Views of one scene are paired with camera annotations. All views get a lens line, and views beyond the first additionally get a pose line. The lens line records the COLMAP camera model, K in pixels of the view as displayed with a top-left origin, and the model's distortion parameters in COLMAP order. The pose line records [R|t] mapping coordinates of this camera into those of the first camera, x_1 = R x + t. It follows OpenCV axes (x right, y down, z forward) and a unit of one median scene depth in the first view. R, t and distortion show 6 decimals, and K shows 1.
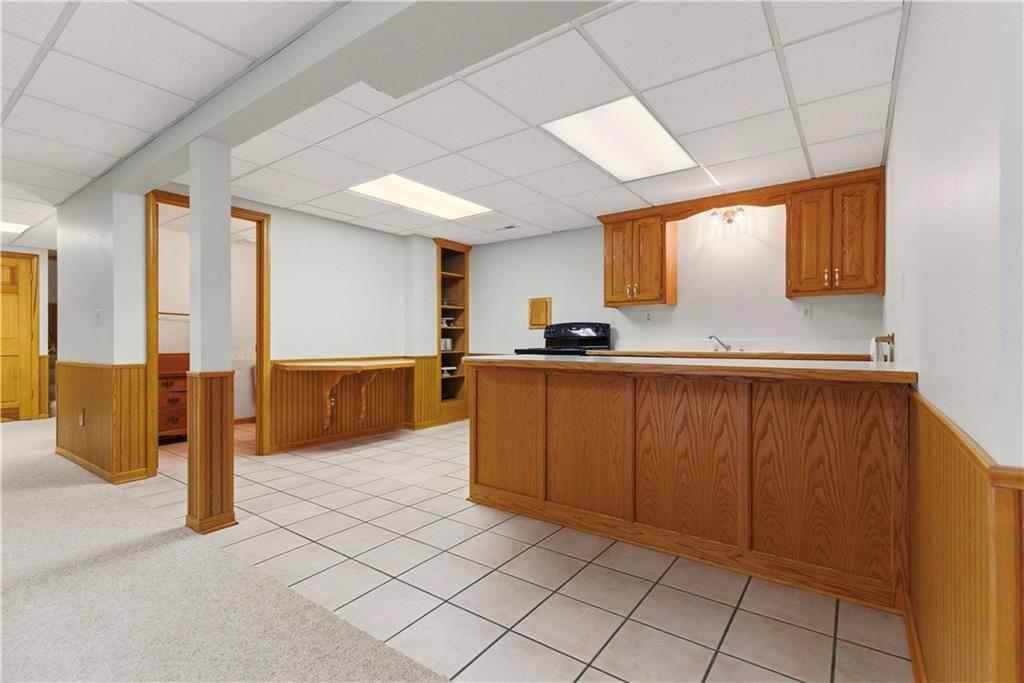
lens RADIAL K [[471.6, 0, 515.7], [0, 471.6, 341.0], [0, 0, 1]] dist [-0.000435, 0.000071]
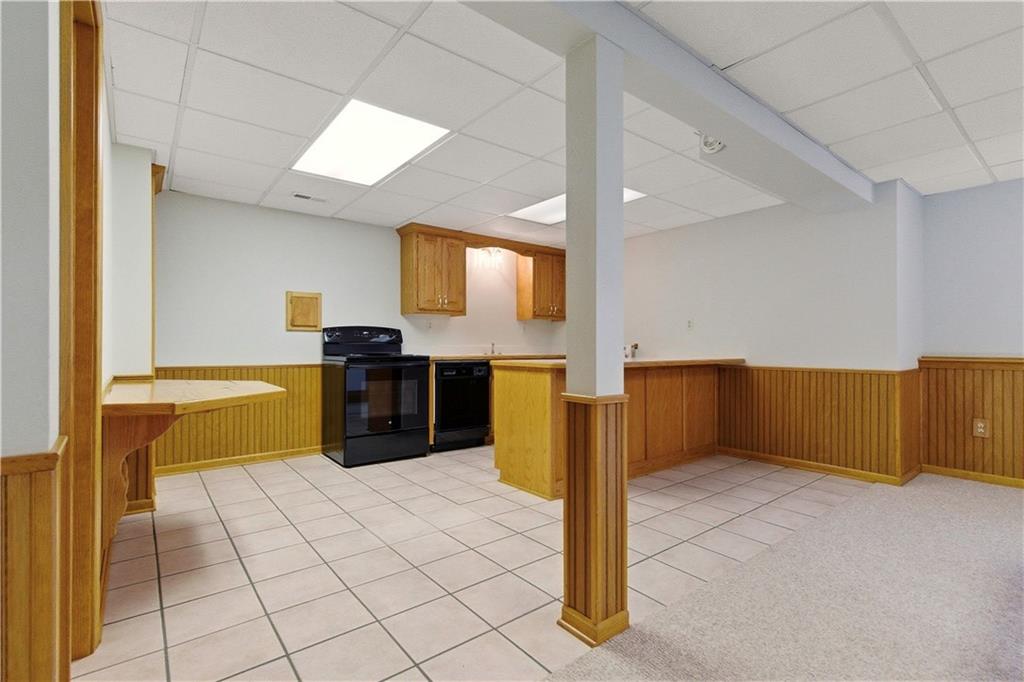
lens RADIAL K [[471.6, 0, 514.3], [0, 471.6, 345.7], [0, 0, 1]] dist [-0.000435, 0.000071]
pose [[0.267587, 0.004905, 0.963521, -0.758667], [-0.002427, 0.999987, -0.004417, 0.001436], [-0.963531, -0.001157, 0.267596, 0.541981]]
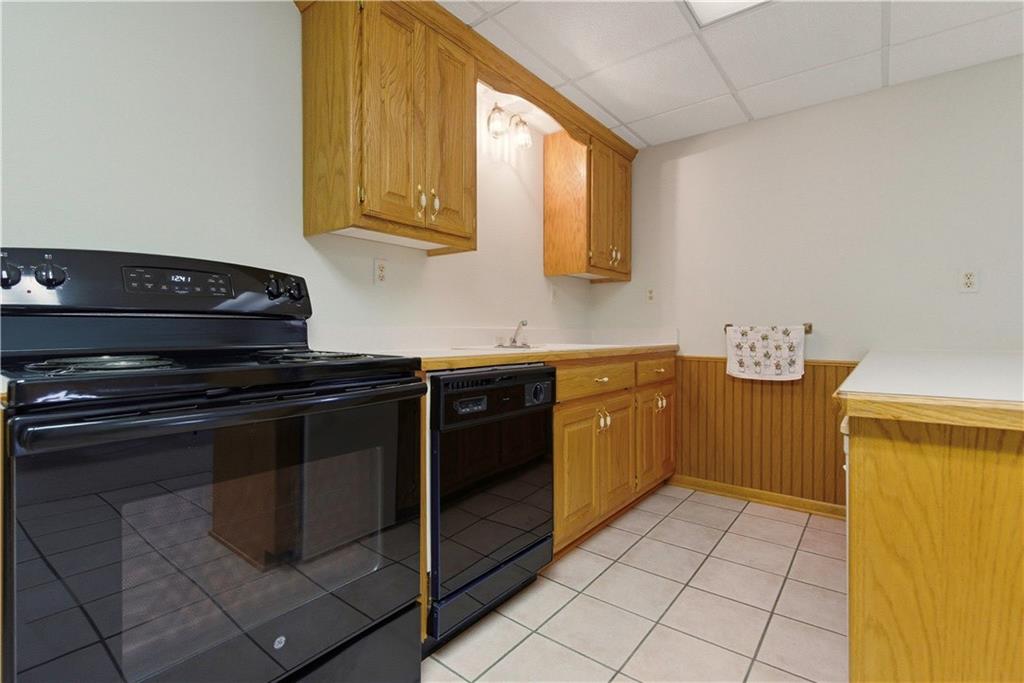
lens RADIAL K [[471.6, 0, 514.2], [0, 471.6, 336.6], [0, 0, 1]] dist [-0.000435, 0.000071]
pose [[0.036887, -0.007274, 0.999293, -0.148580], [-0.001408, 0.999972, 0.007331, 0.003542], [-0.999318, -0.001678, 0.036876, 0.905358]]
